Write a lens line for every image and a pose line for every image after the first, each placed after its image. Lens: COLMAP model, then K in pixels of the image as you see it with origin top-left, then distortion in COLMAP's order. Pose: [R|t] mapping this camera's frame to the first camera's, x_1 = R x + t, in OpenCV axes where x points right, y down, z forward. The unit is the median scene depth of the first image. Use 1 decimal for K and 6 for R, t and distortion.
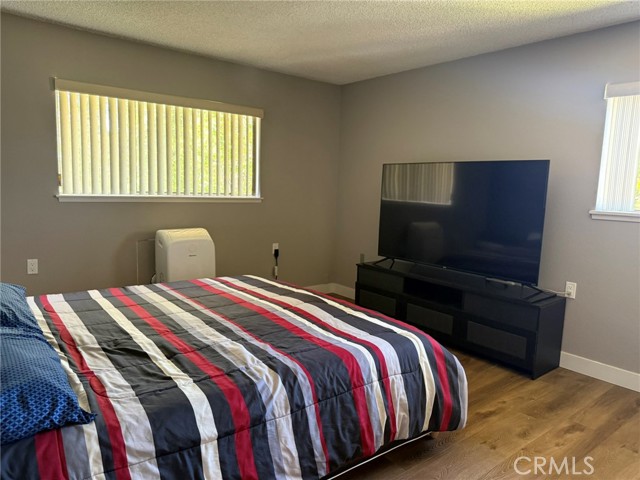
lens RADIAL K [[454.9, 0, 322.9], [0, 454.9, 241.7], [0, 0, 1]] dist [0.097814, -0.160229]
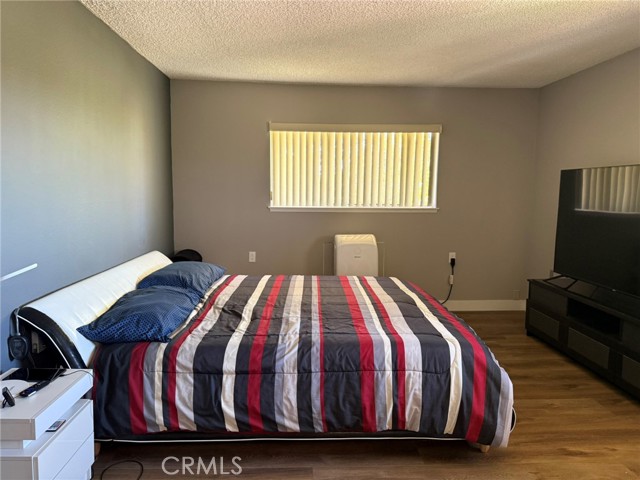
lens RADIAL K [[454.9, 0, 322.9], [0, 454.9, 241.7], [0, 0, 1]] dist [0.097814, -0.160229]
pose [[0.803432, 0.041759, -0.593931, 0.617643], [-0.057696, 0.998303, -0.007857, 0.009223], [0.592595, 0.040580, 0.804478, -0.005023]]
